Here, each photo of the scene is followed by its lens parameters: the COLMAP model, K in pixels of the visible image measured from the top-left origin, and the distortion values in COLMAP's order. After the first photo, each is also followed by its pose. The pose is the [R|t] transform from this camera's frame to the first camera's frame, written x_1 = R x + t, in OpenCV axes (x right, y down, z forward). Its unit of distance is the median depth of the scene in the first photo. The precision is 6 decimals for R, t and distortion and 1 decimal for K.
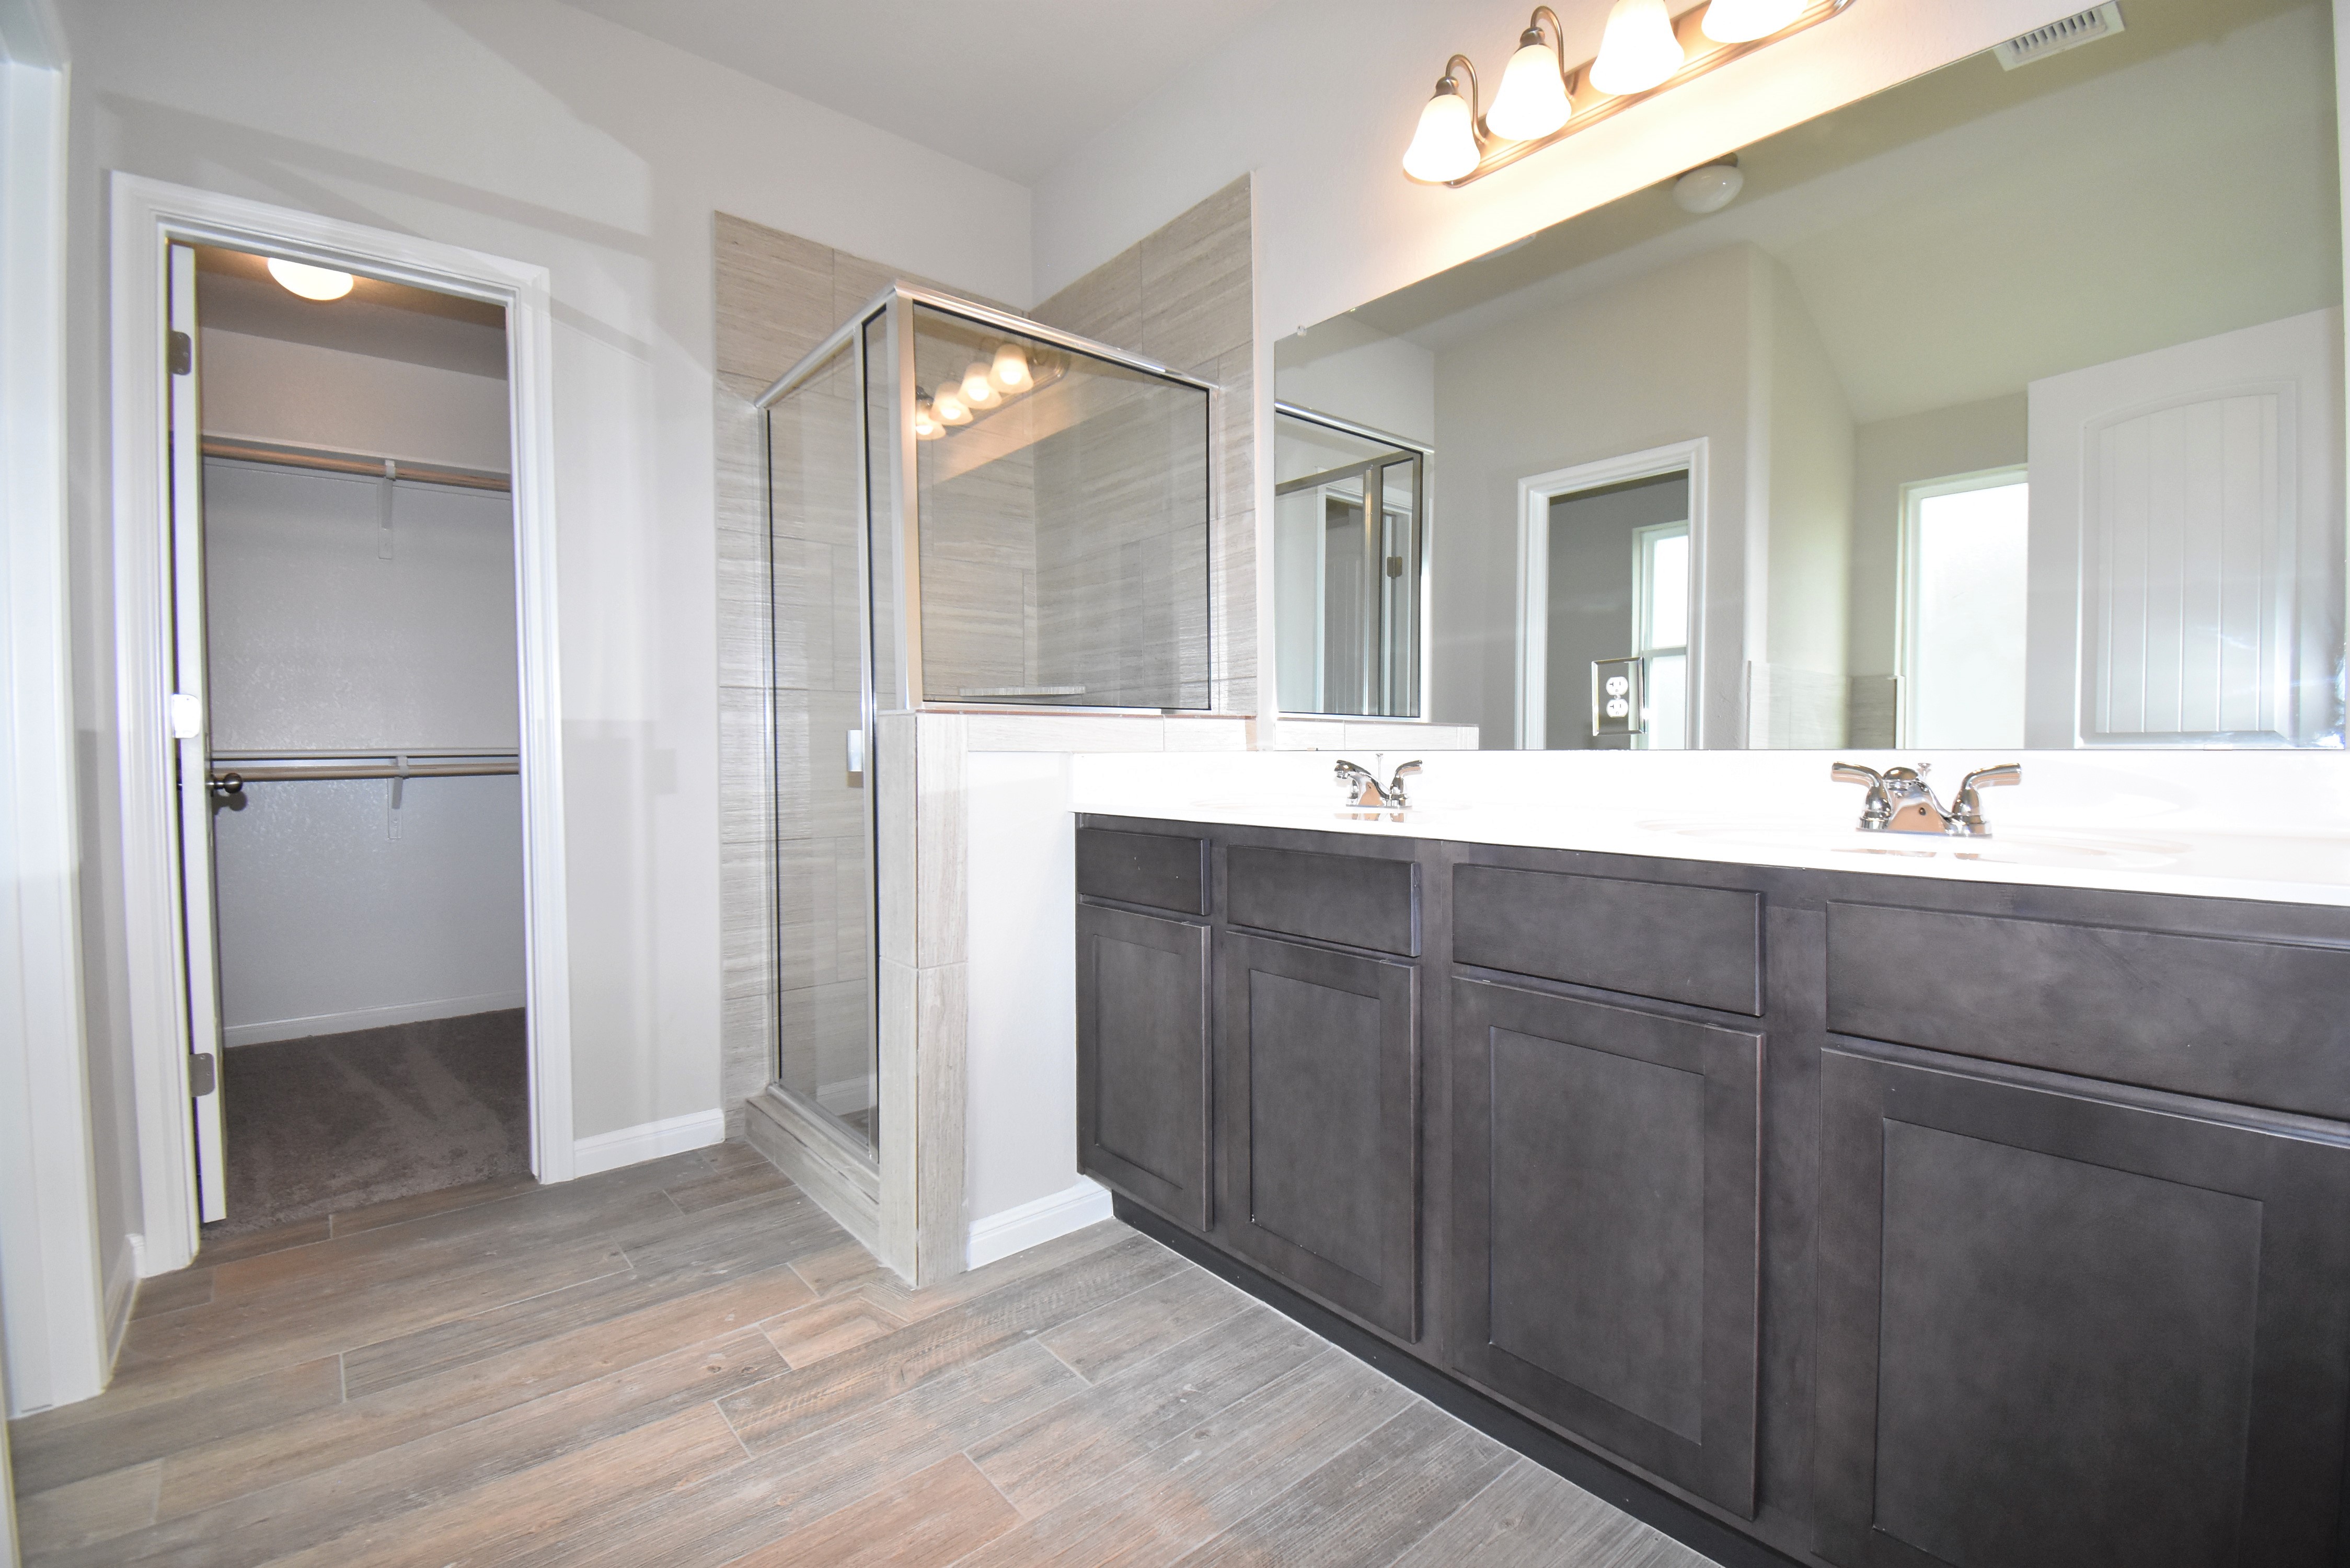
lens RADIAL K [[1045.4, 0, 1172.0], [0, 1045.4, 769.3], [0, 0, 1]] dist [0.026287, -0.032203]
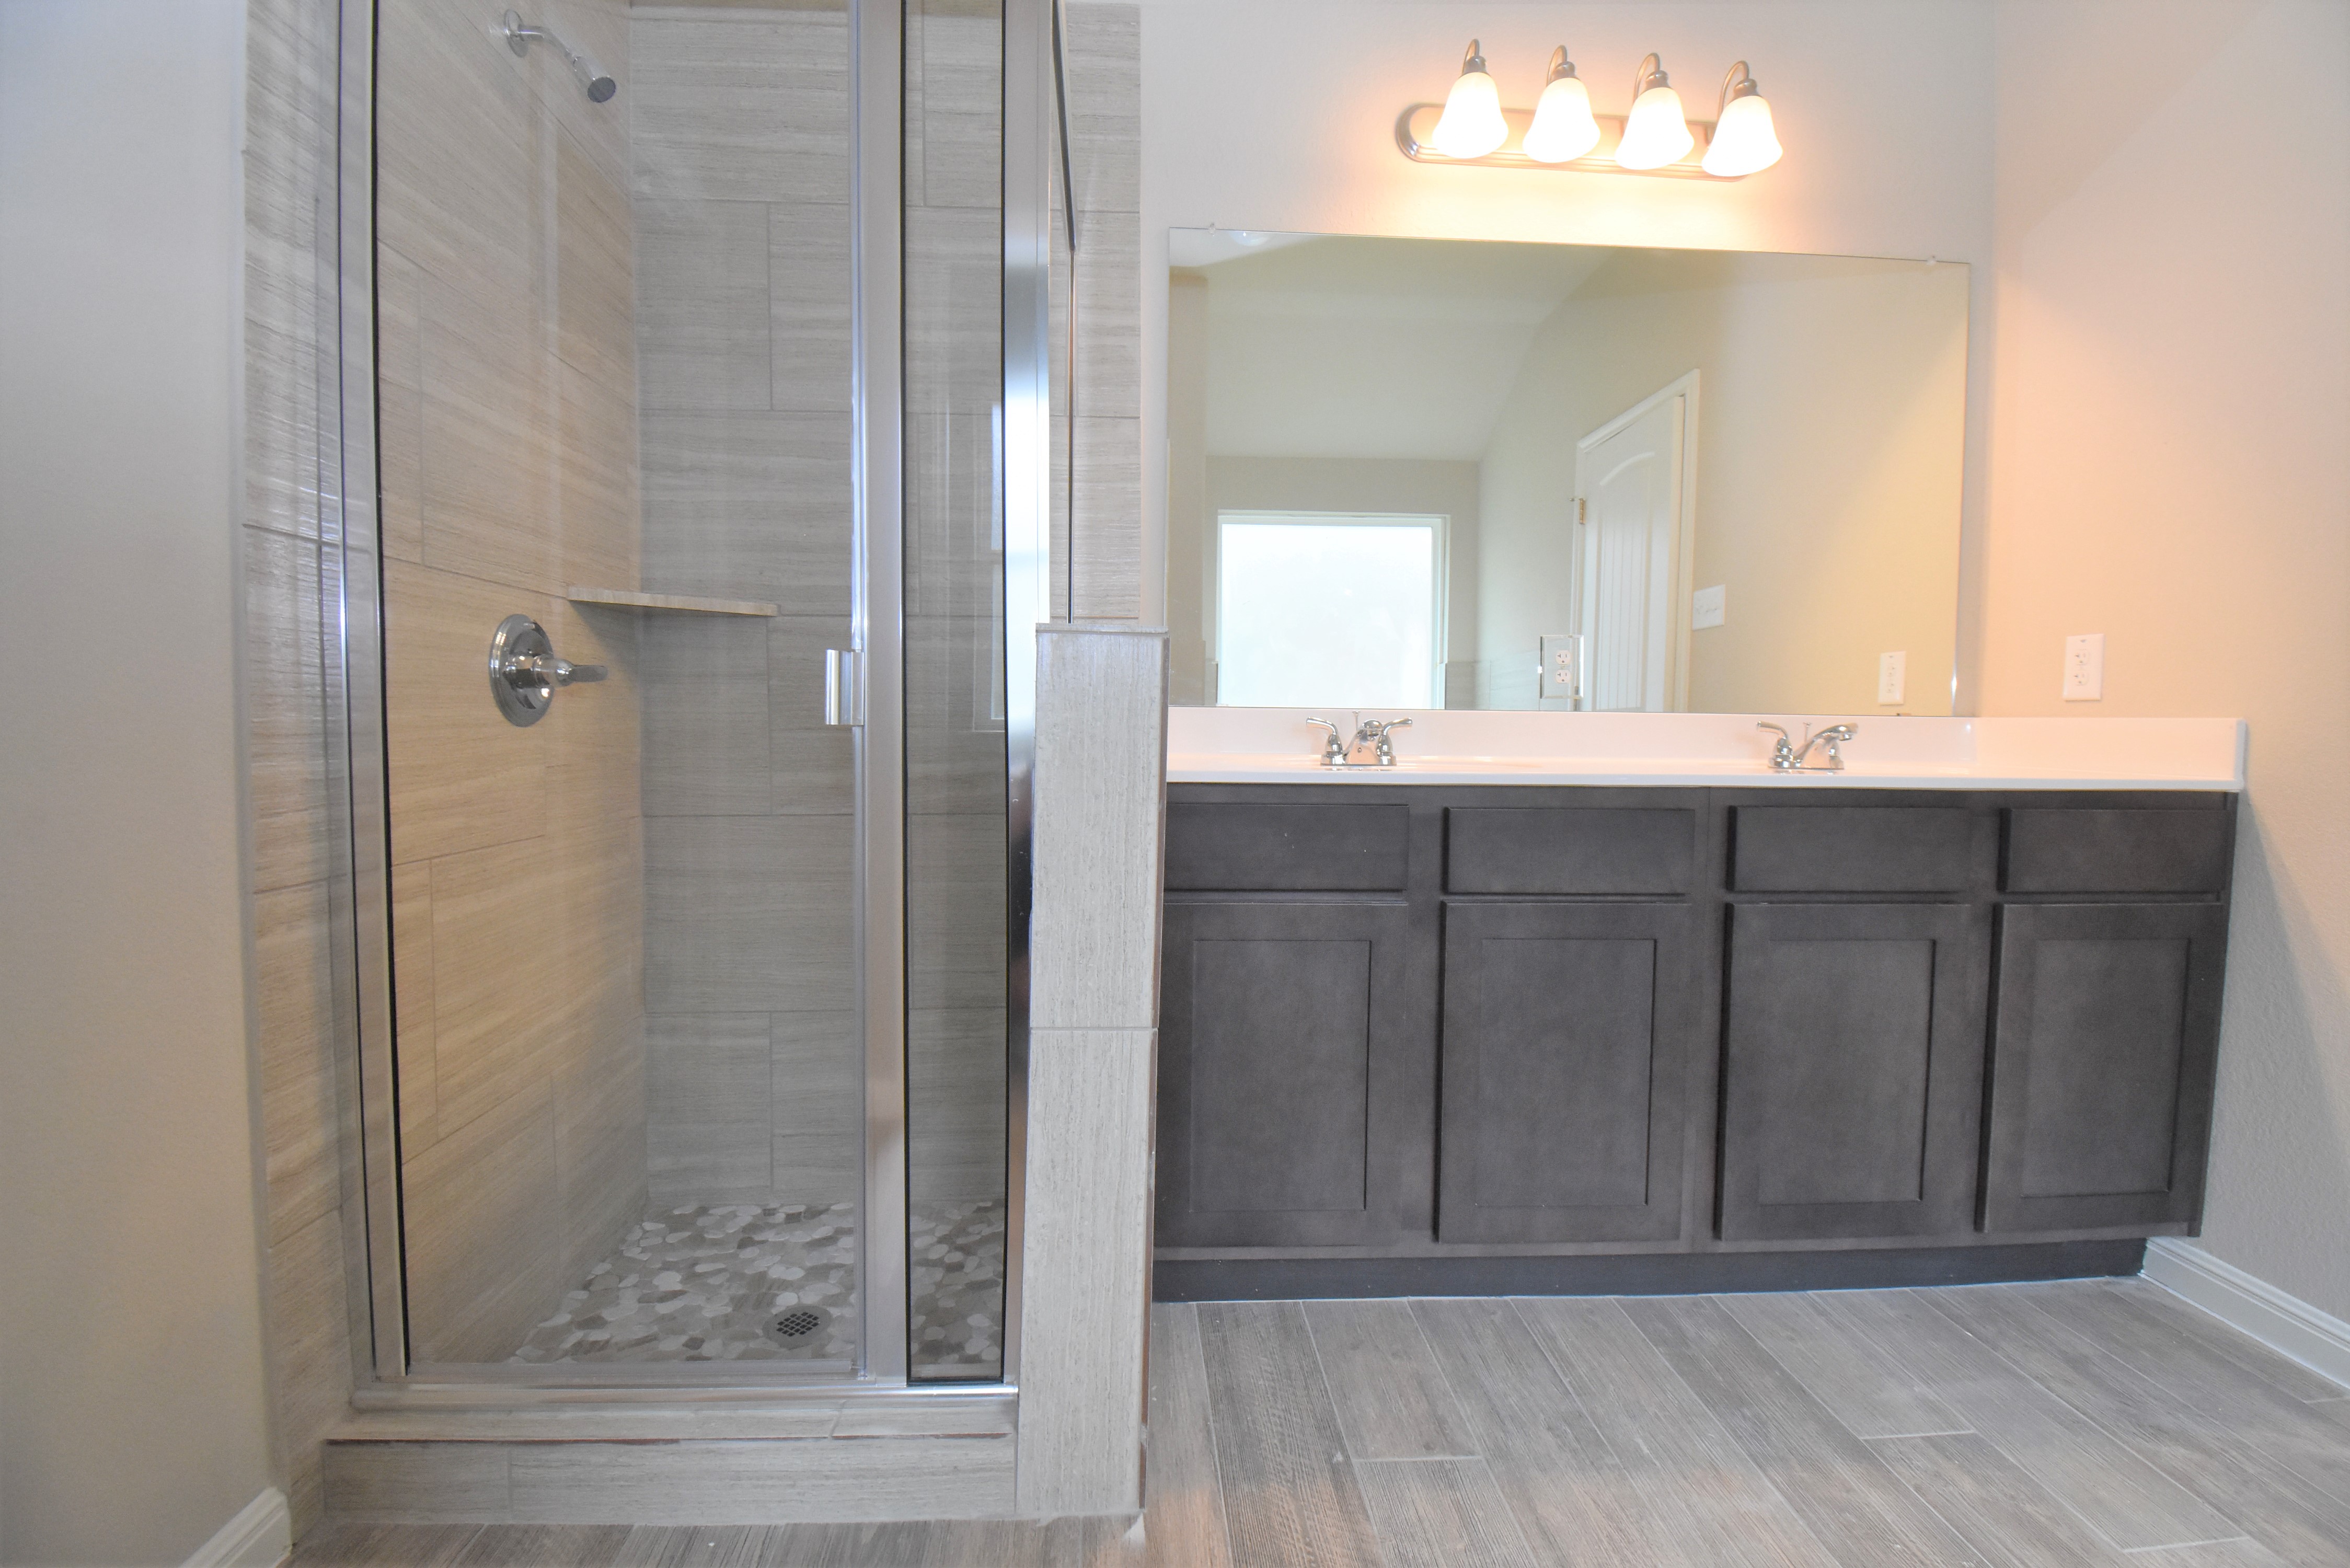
lens RADIAL K [[1045.4, 0, 1172.0], [0, 1045.4, 769.3], [0, 0, 1]] dist [0.026287, -0.032203]
pose [[0.592999, -0.027234, 0.804742, -0.764808], [0.002504, 0.999485, 0.031979, 0.008556], [-0.805199, -0.016948, 0.592763, 0.615801]]
